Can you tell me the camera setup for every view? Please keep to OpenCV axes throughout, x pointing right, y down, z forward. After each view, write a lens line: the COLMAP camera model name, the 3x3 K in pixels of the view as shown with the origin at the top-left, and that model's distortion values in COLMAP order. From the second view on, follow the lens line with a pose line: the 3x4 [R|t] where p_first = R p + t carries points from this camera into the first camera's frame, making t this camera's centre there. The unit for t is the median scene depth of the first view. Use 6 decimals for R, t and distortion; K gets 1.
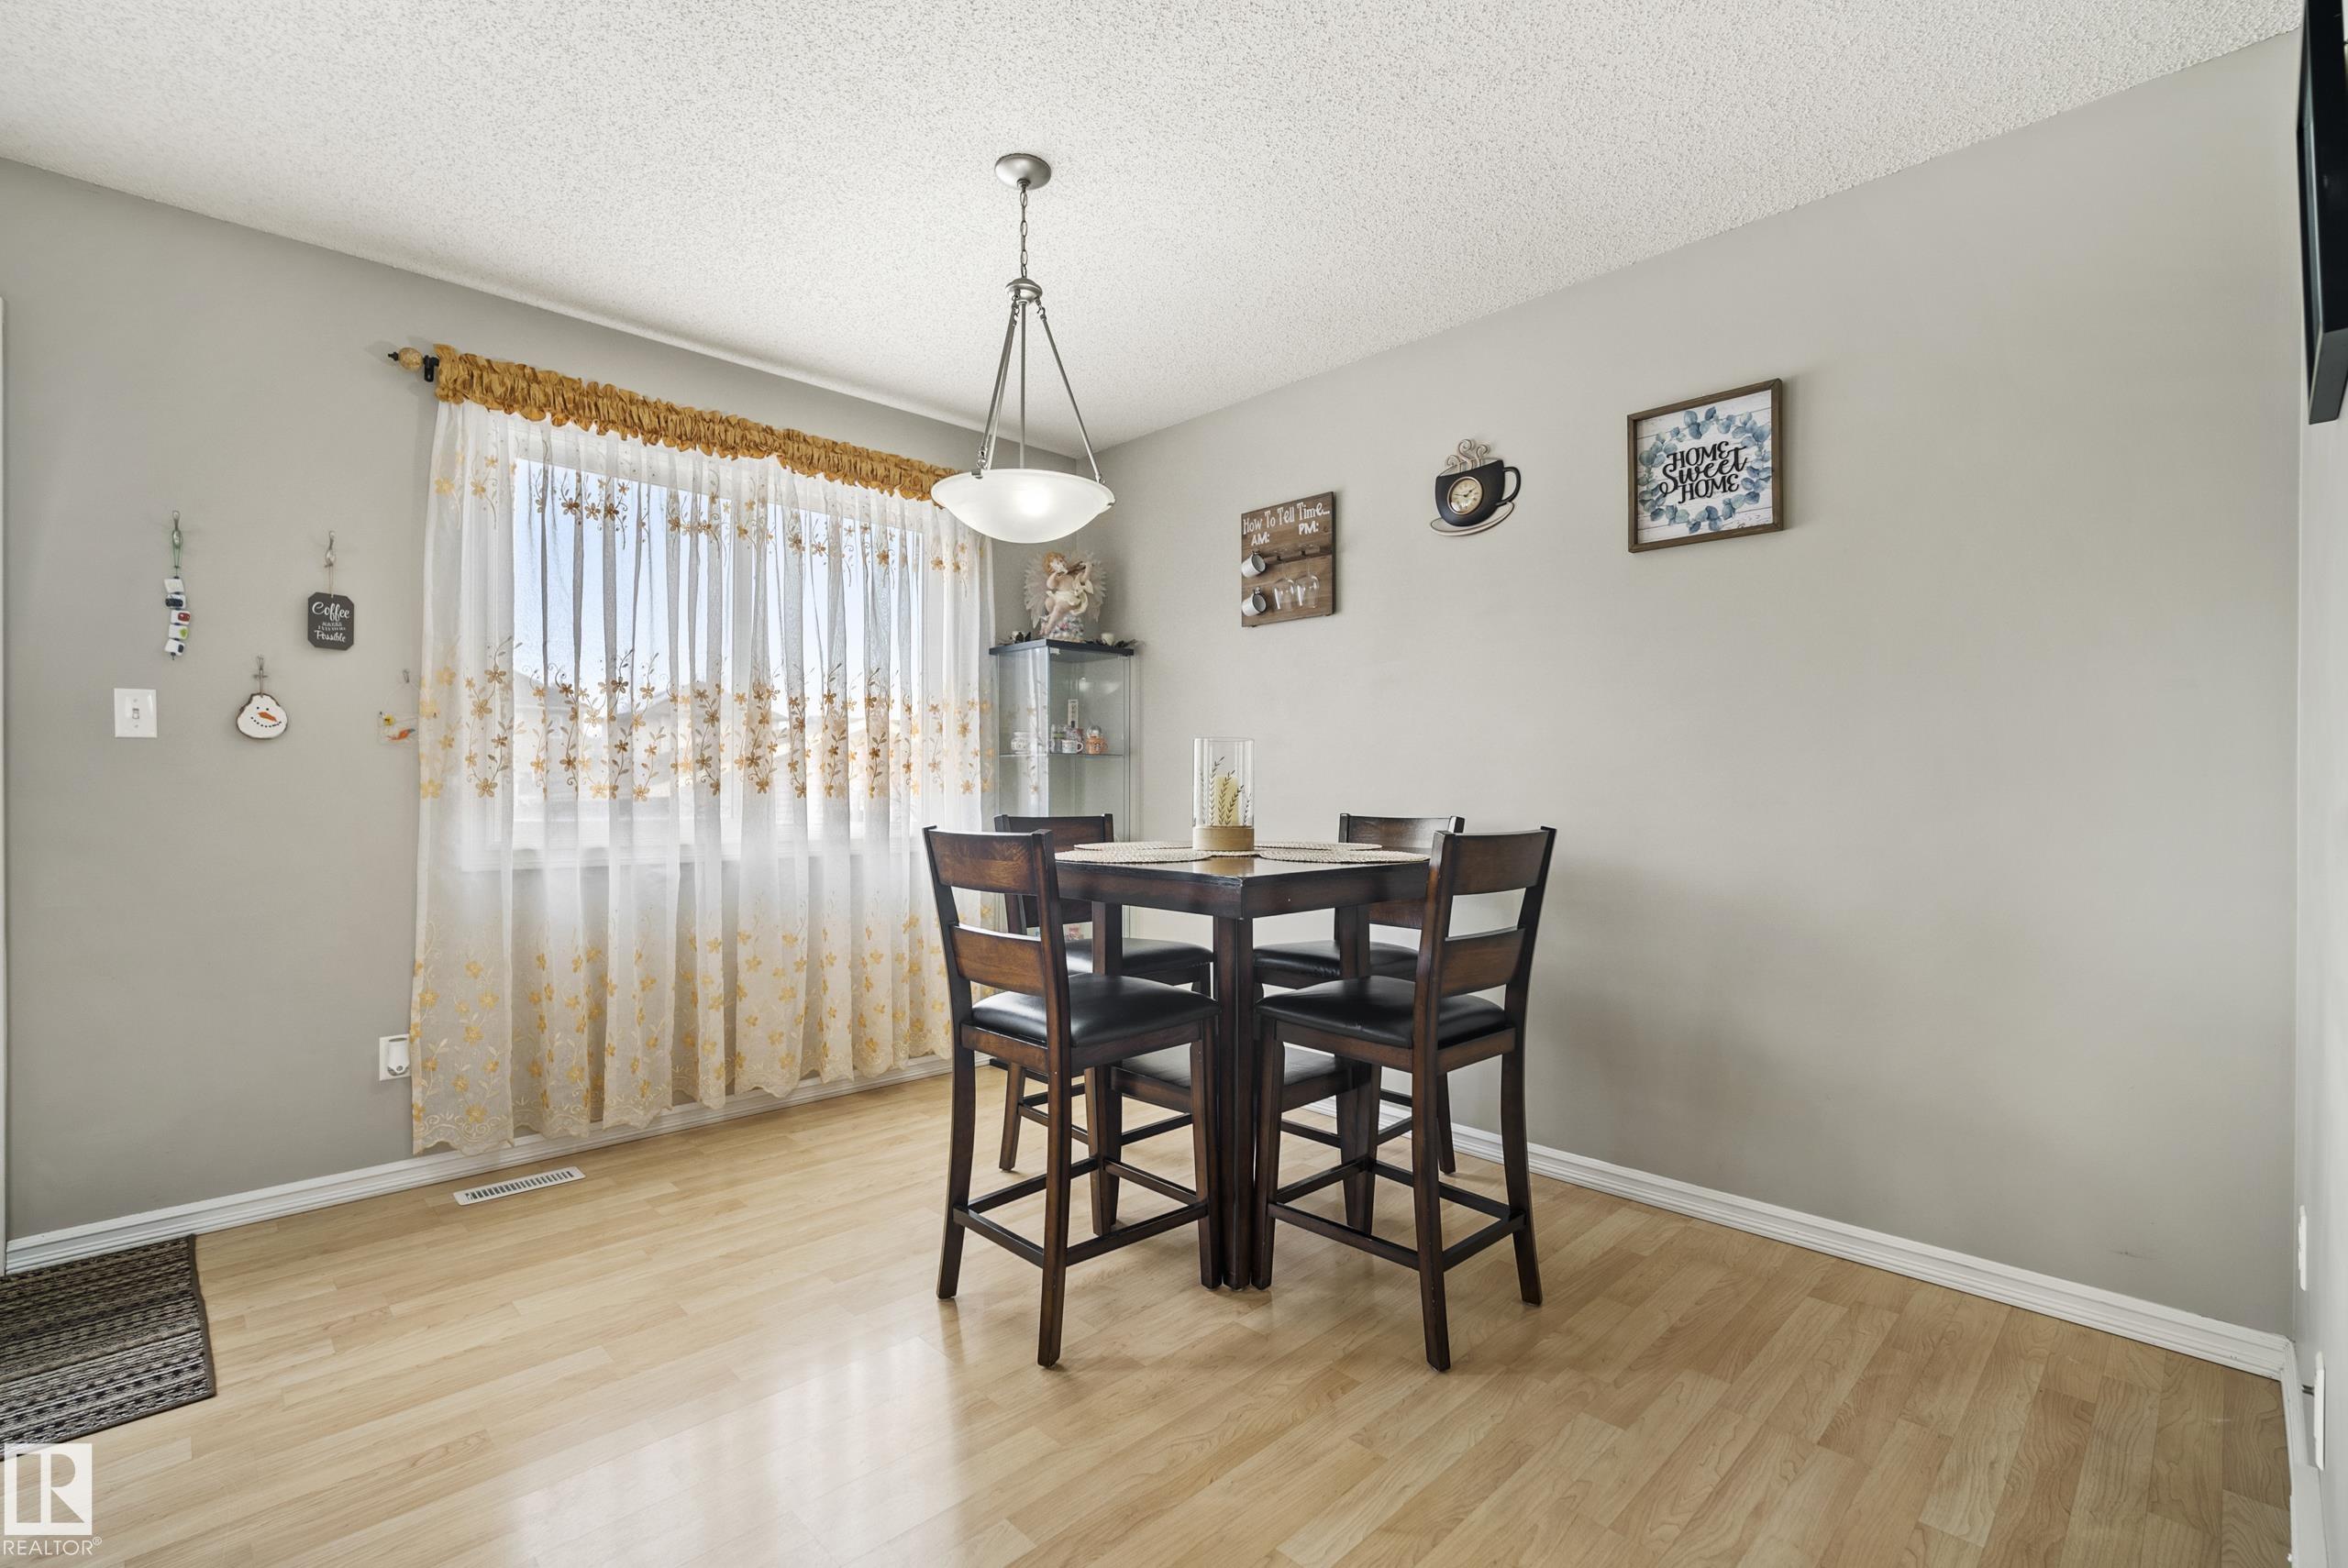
lens RADIAL K [[1051.7, 0, 1172.9], [0, 1051.7, 790.3], [0, 0, 1]] dist [0.002631, 0.000532]
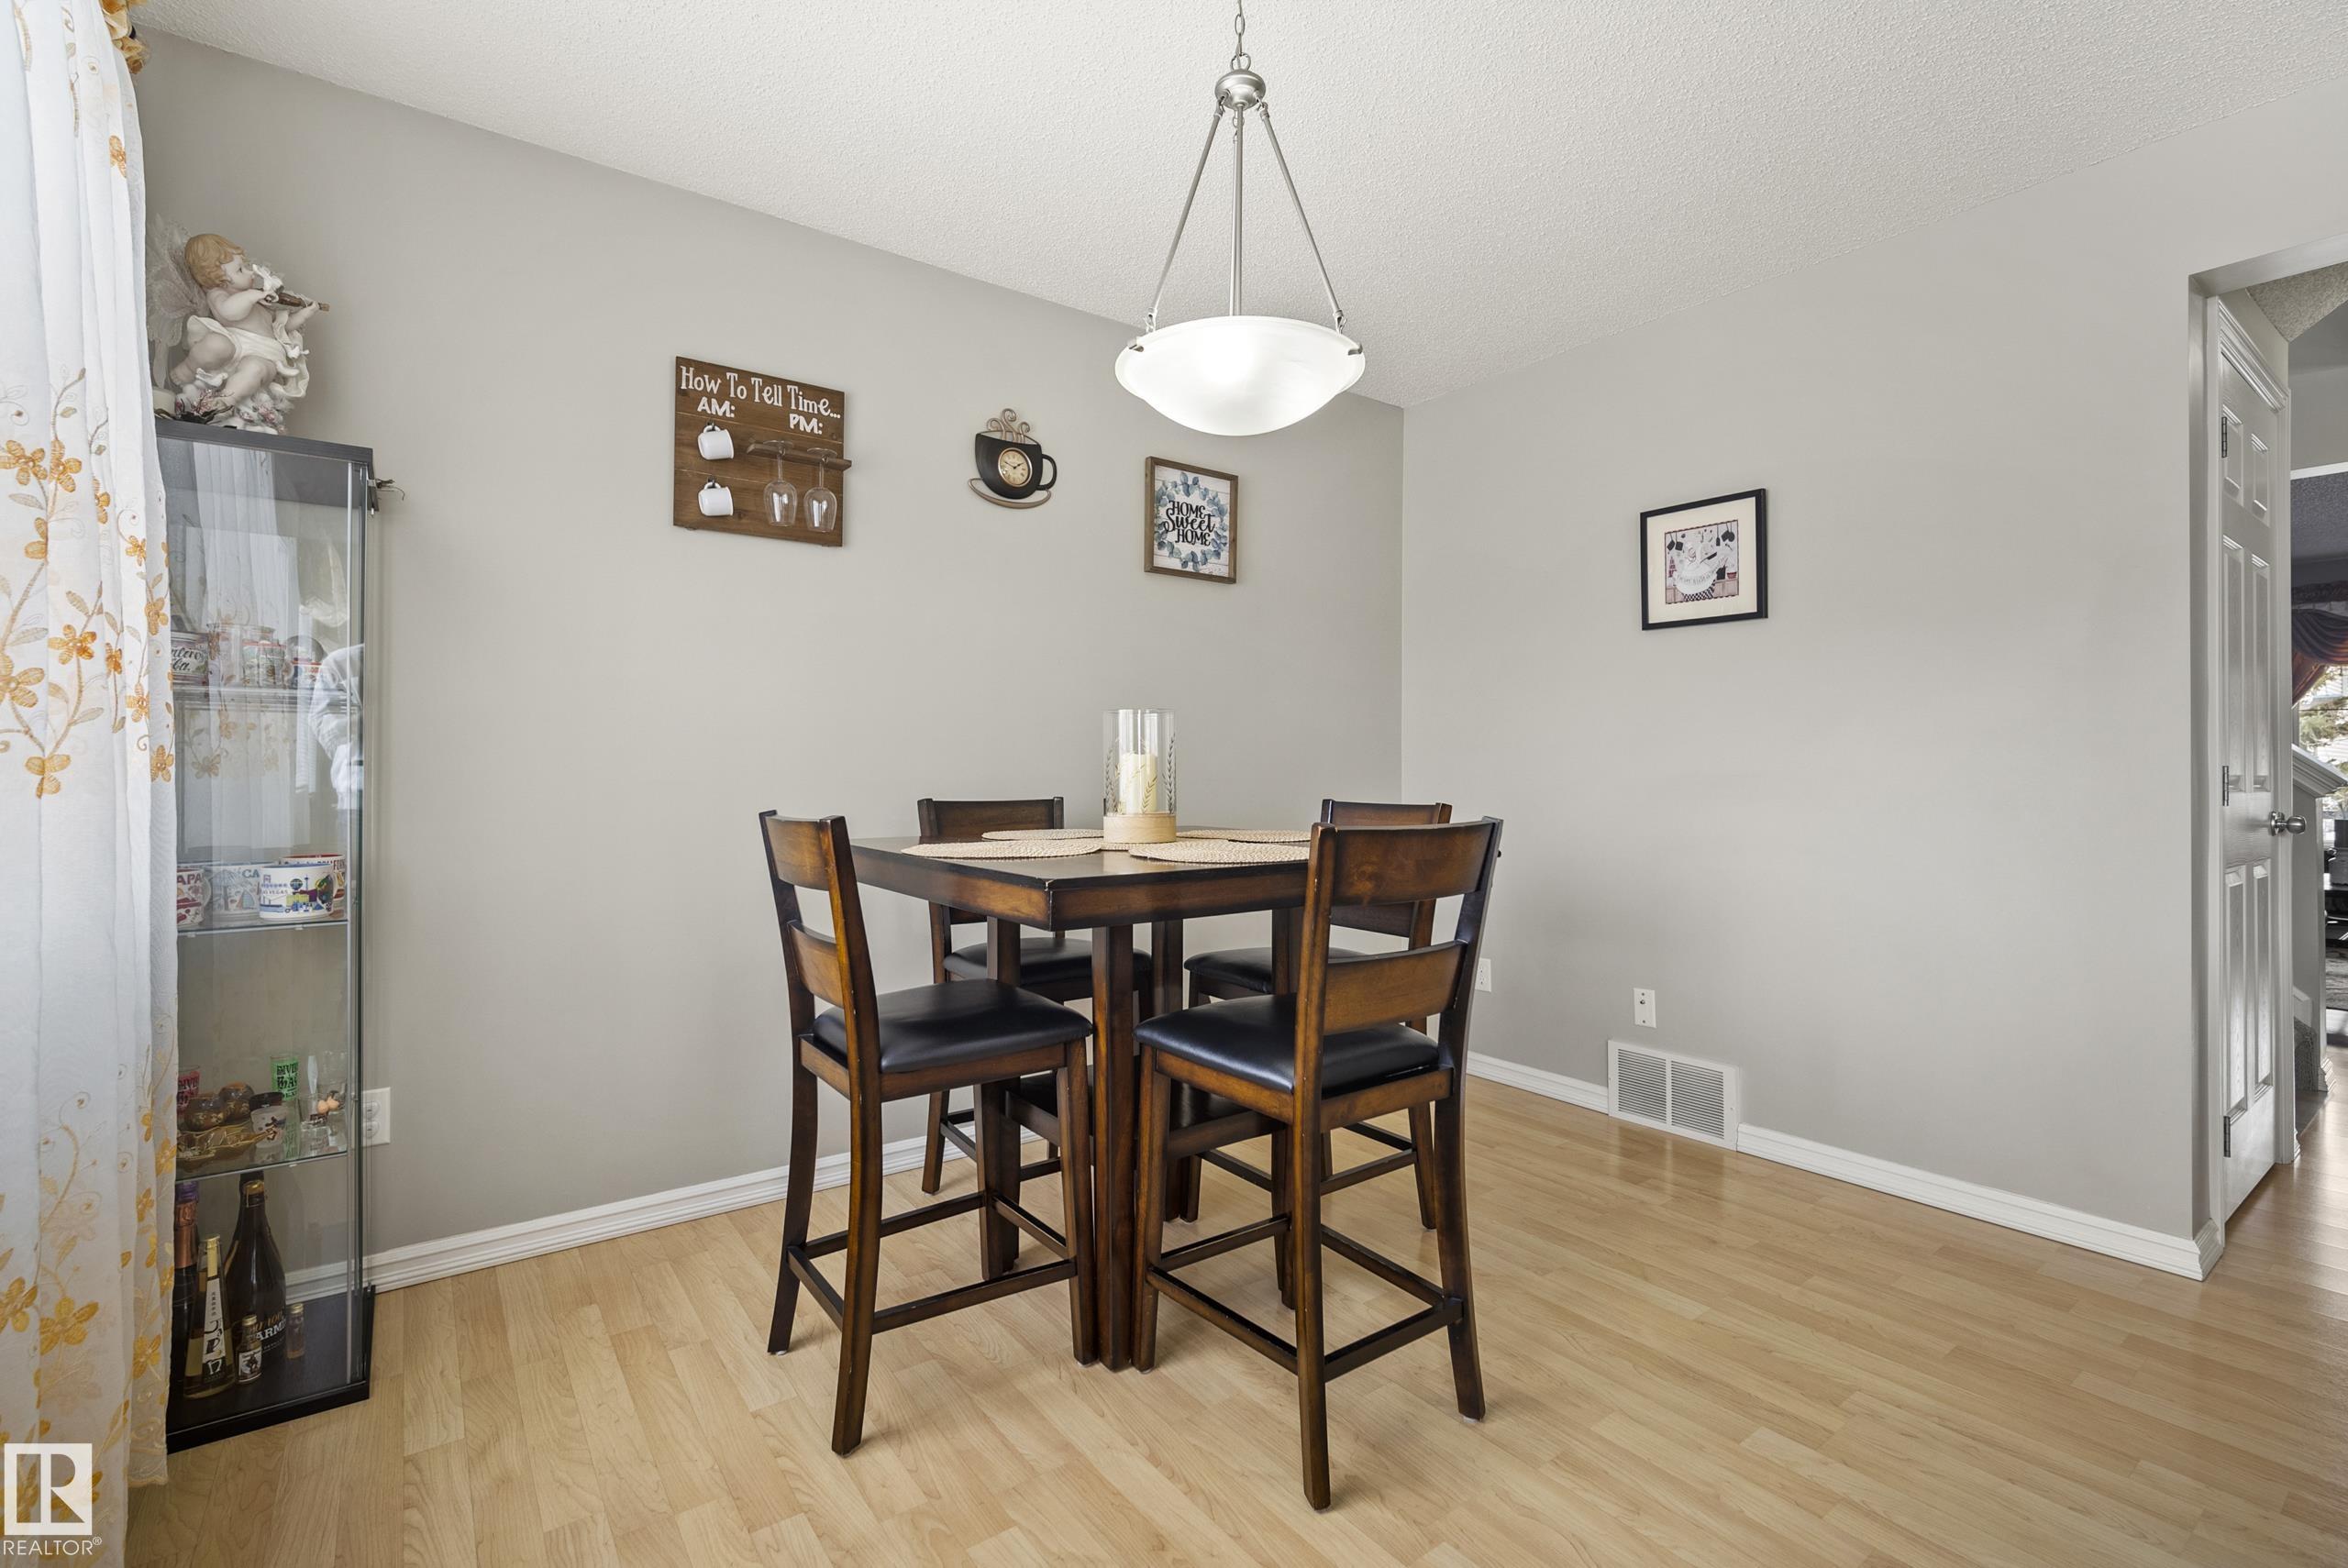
lens RADIAL K [[1051.7, 0, 1167.8], [0, 1051.7, 766.1], [0, 0, 1]] dist [0.002631, 0.000532]
pose [[0.144934, -0.001705, 0.989440, -0.810891], [-0.004785, 0.999986, 0.002424, -0.008169], [-0.989430, -0.005086, 0.144924, 0.874385]]
